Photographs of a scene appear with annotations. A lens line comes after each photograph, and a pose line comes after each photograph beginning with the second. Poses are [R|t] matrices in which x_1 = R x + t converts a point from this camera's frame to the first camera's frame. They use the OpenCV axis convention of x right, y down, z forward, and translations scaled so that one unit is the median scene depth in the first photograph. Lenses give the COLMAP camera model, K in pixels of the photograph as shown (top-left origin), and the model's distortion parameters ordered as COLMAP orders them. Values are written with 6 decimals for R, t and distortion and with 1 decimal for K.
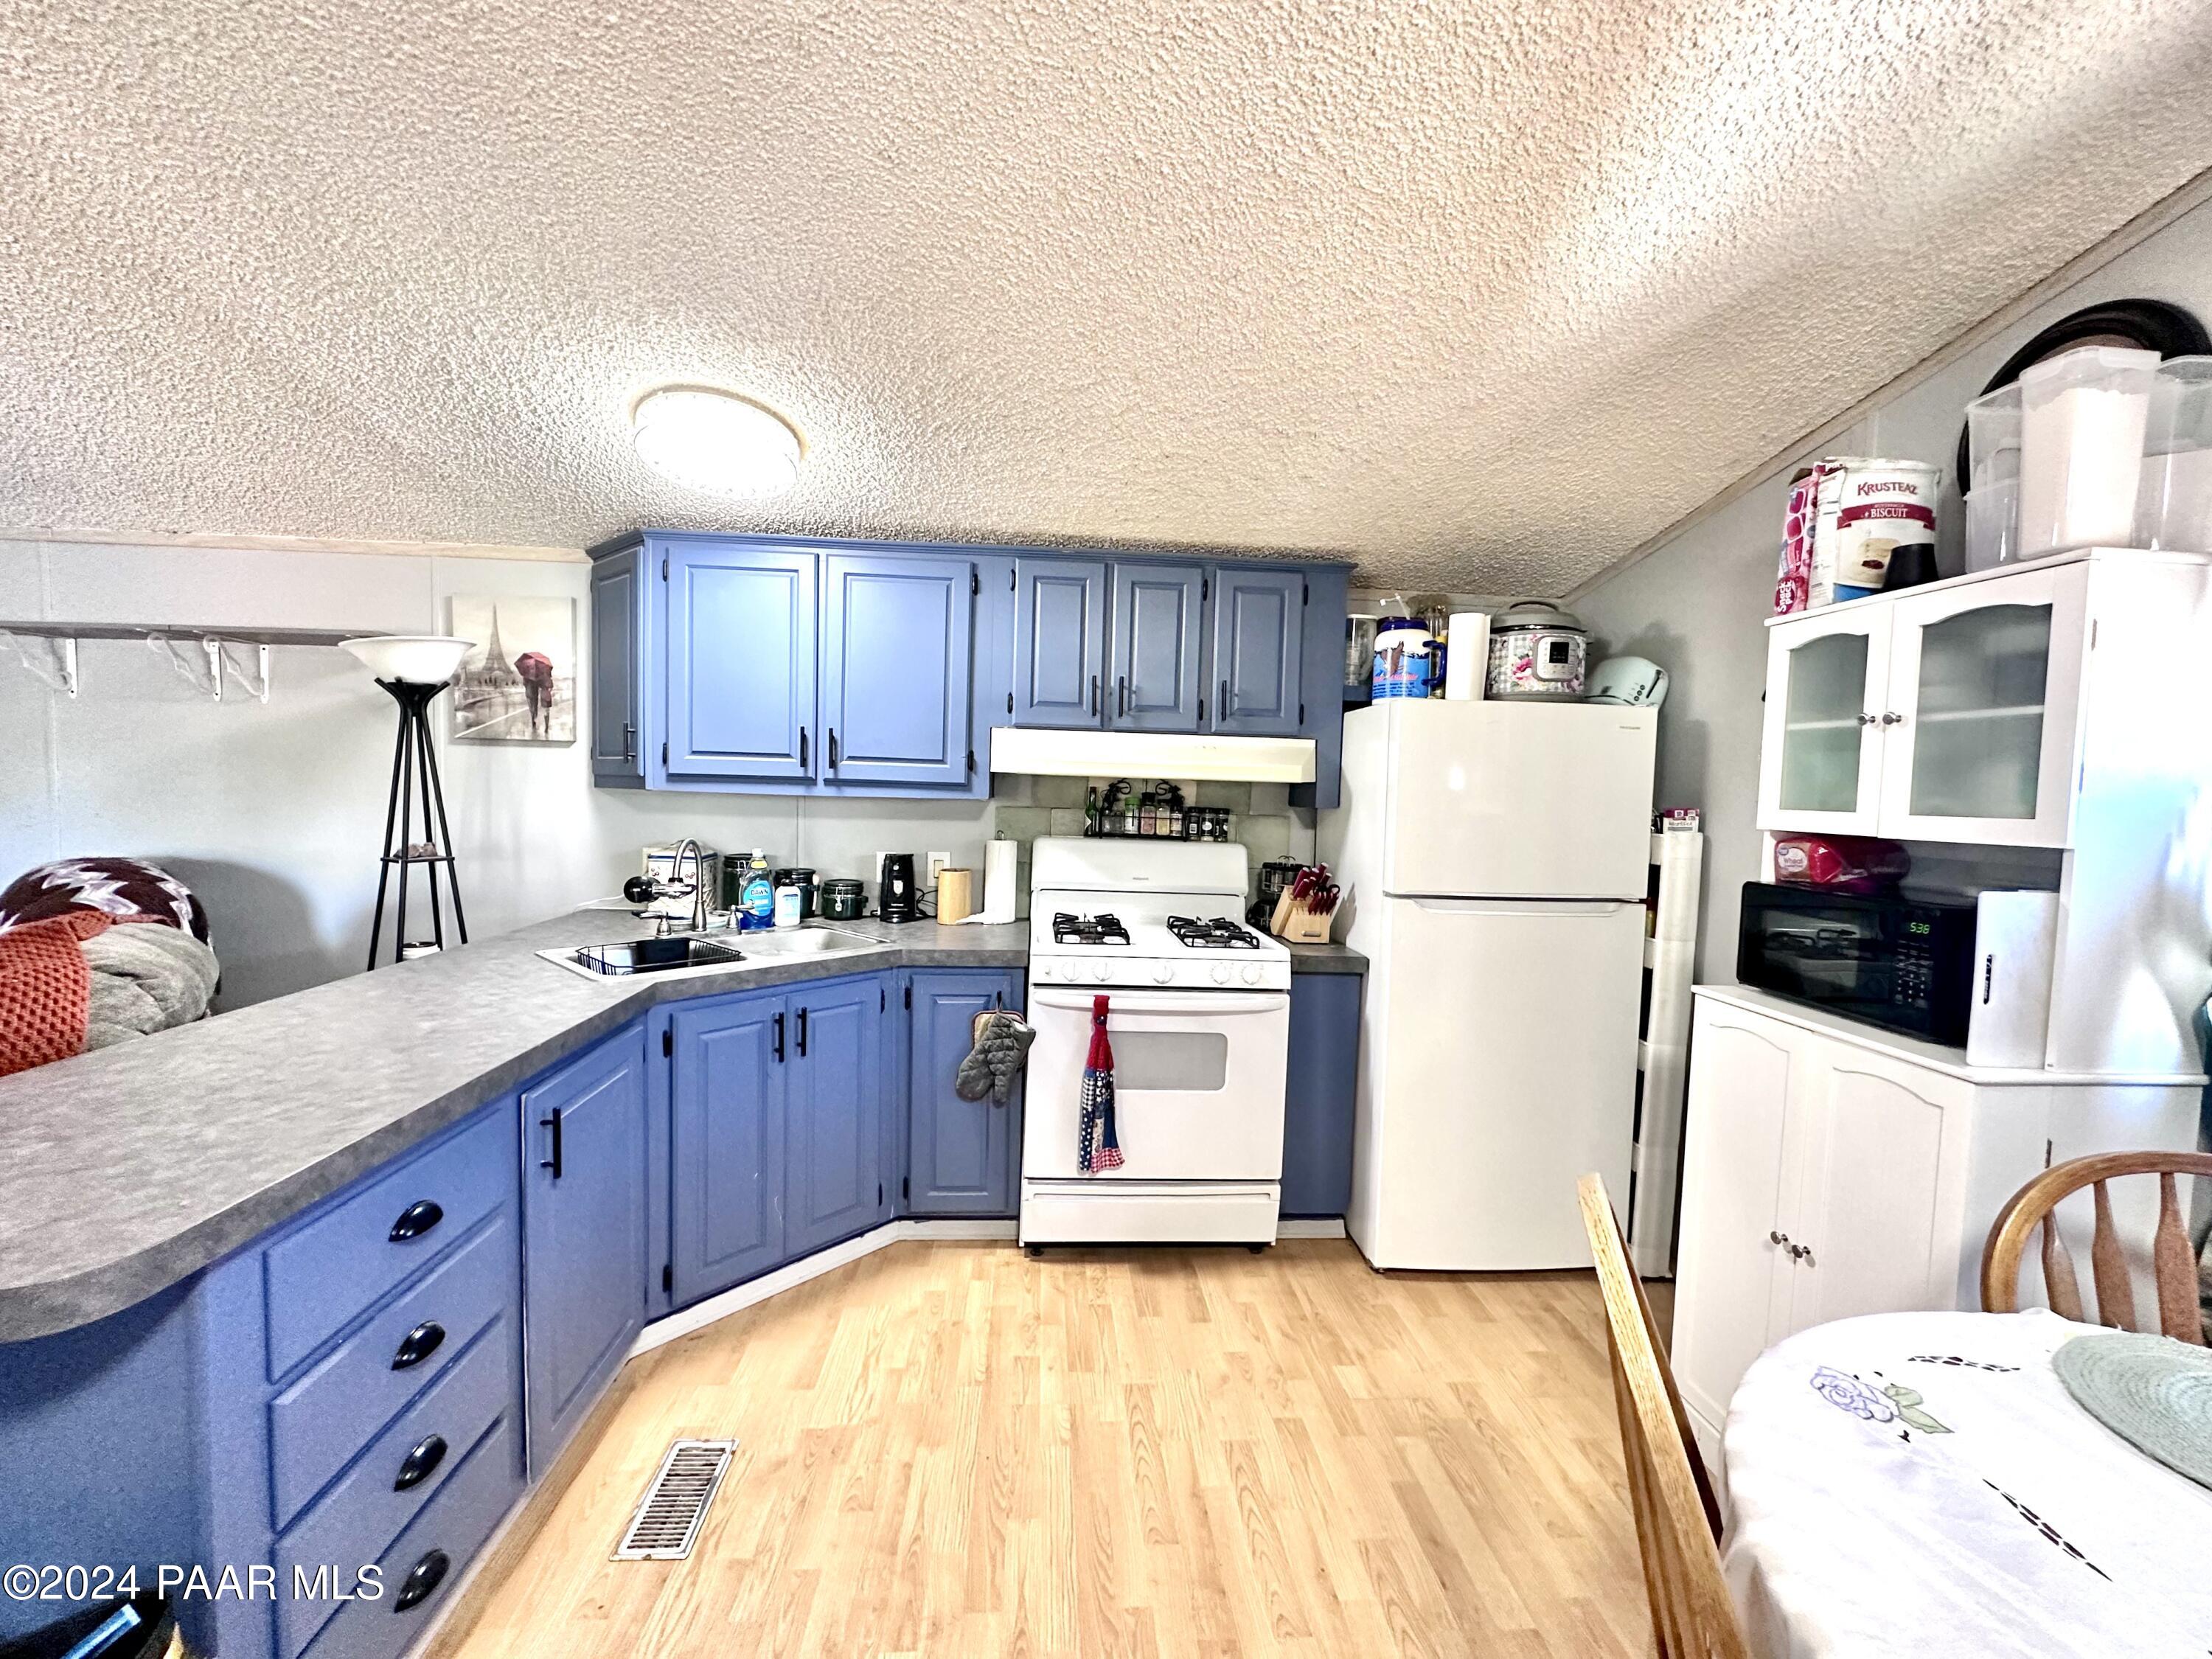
lens RADIAL K [[877.3, 0, 1106.0], [0, 877.3, 829.5], [0, 0, 1]] dist [-0.004703, 0.000443]
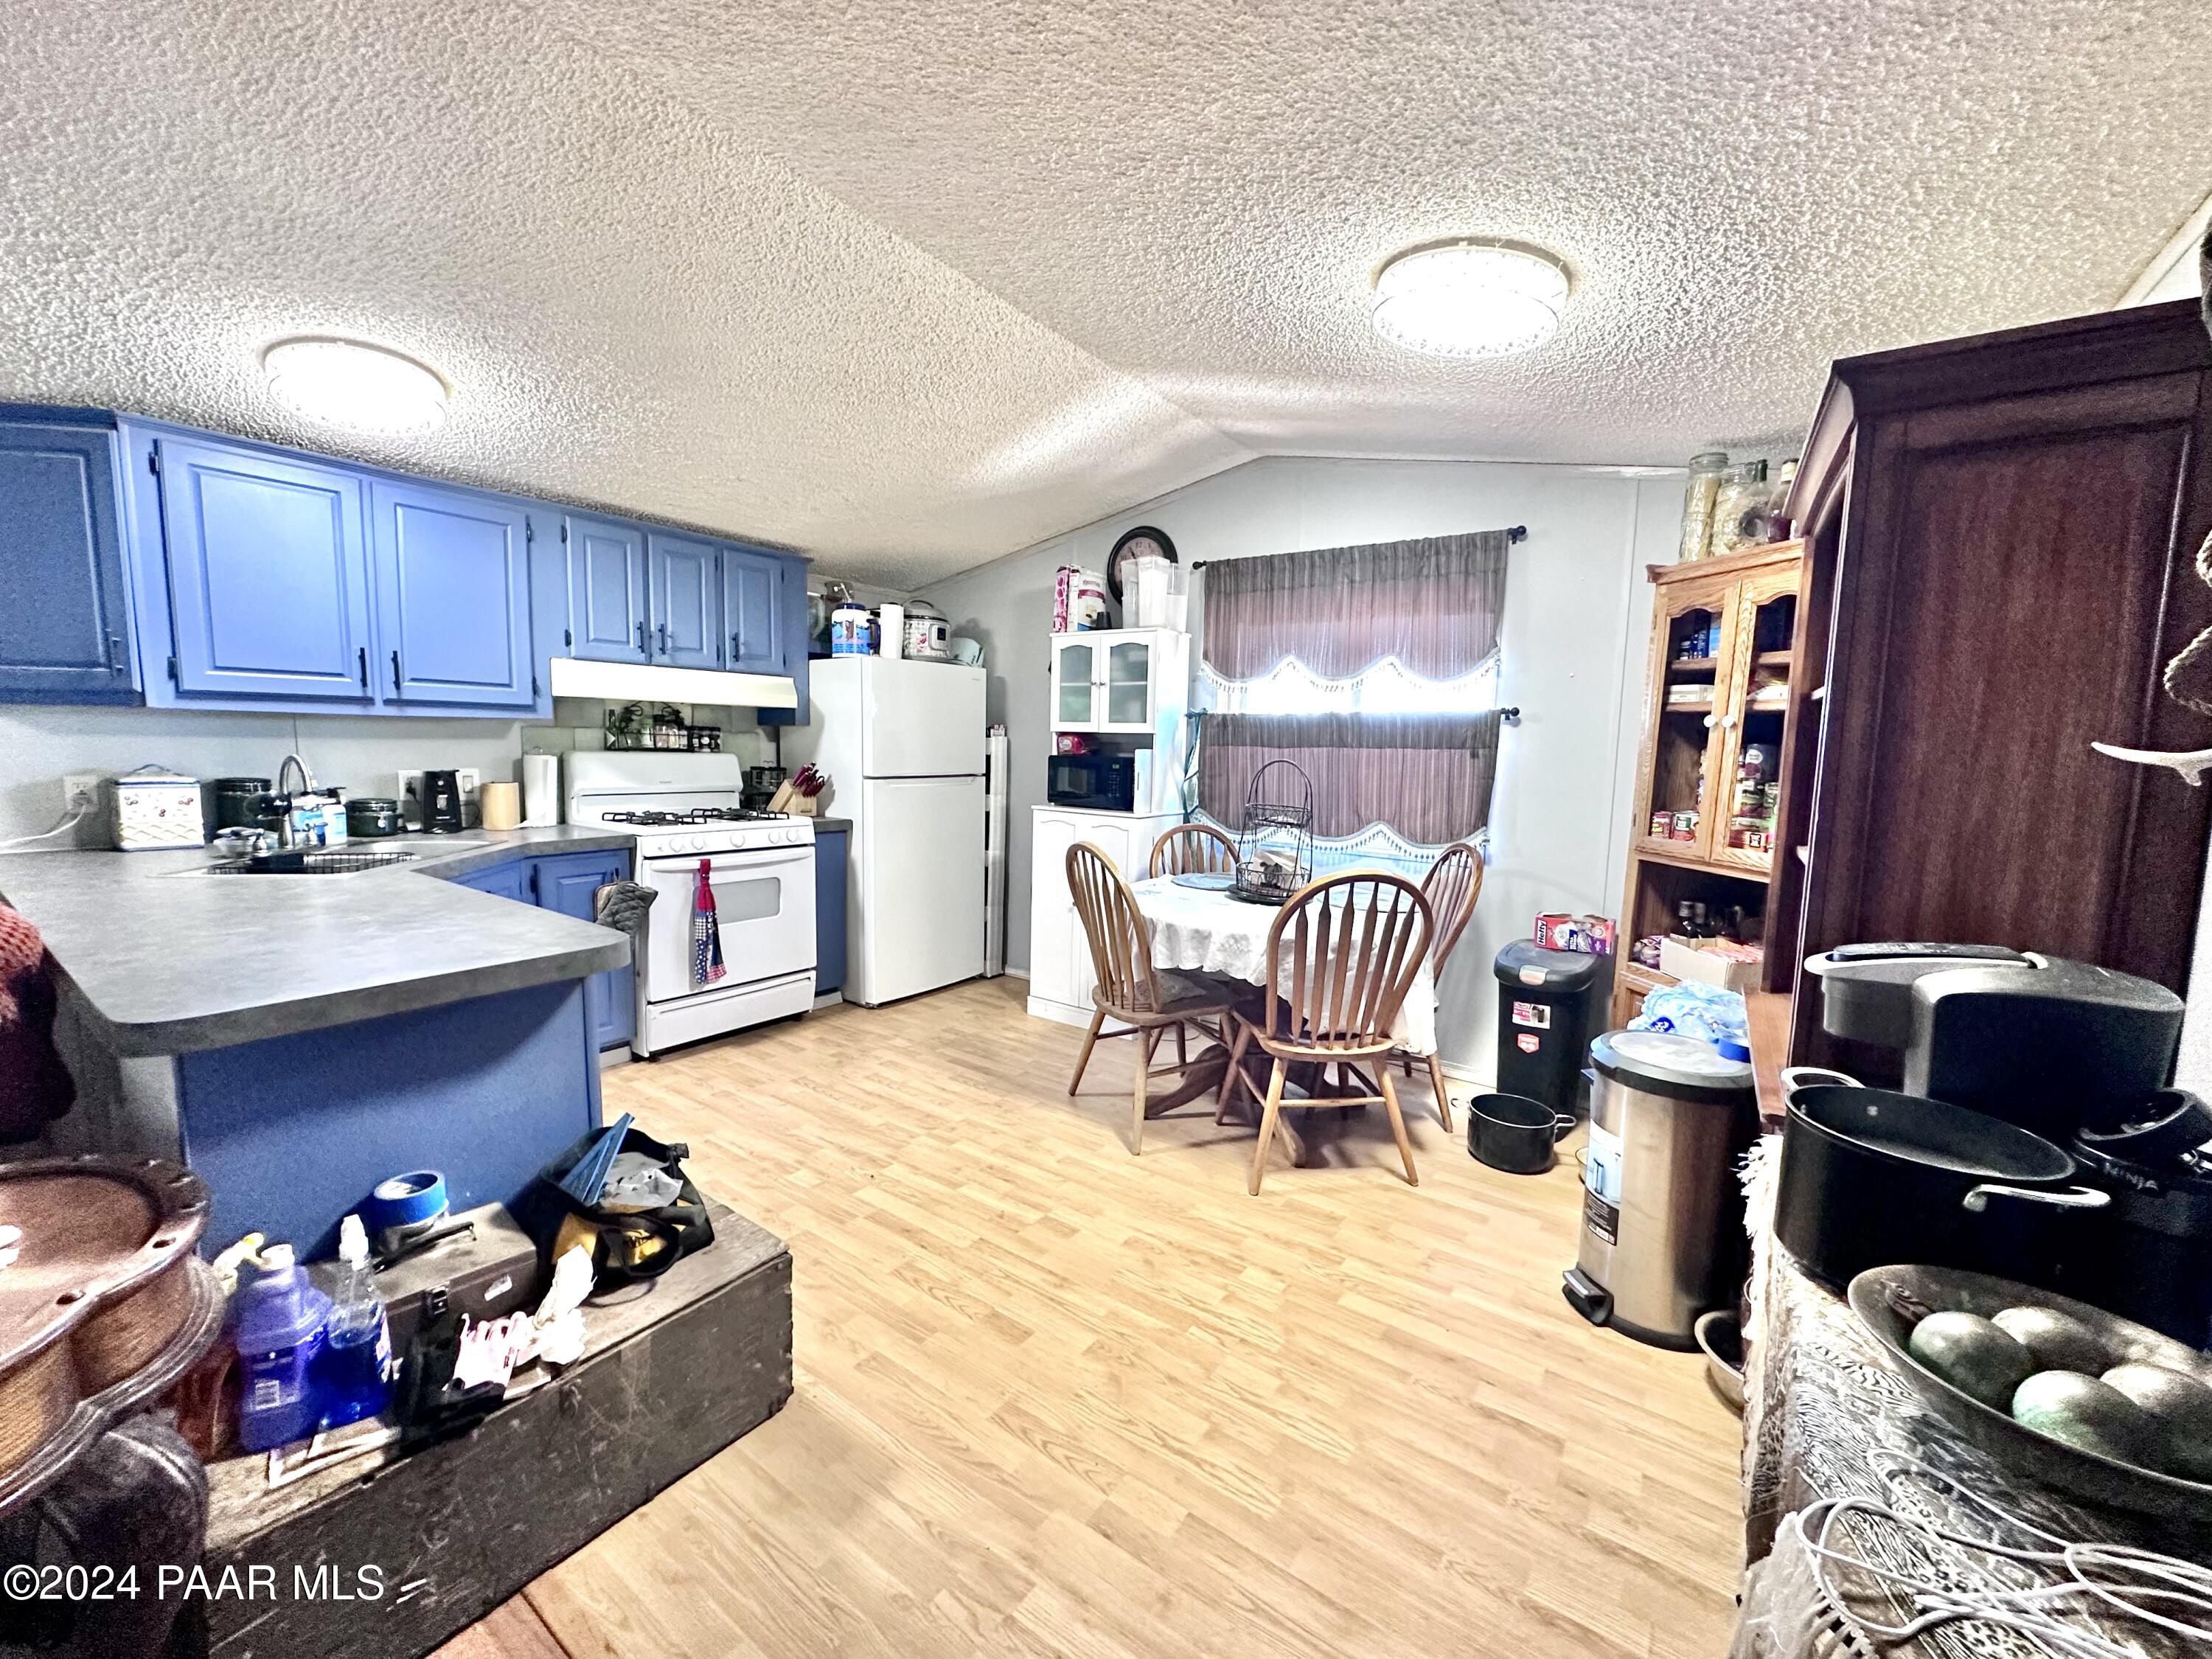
lens RADIAL K [[877.3, 0, 1106.0], [0, 877.3, 829.5], [0, 0, 1]] dist [-0.004703, 0.000443]
pose [[0.635568, -0.093680, 0.766340, -0.628822], [0.033784, 0.995035, 0.093618, 0.031320], [-0.771305, -0.033610, 0.635577, -0.363489]]
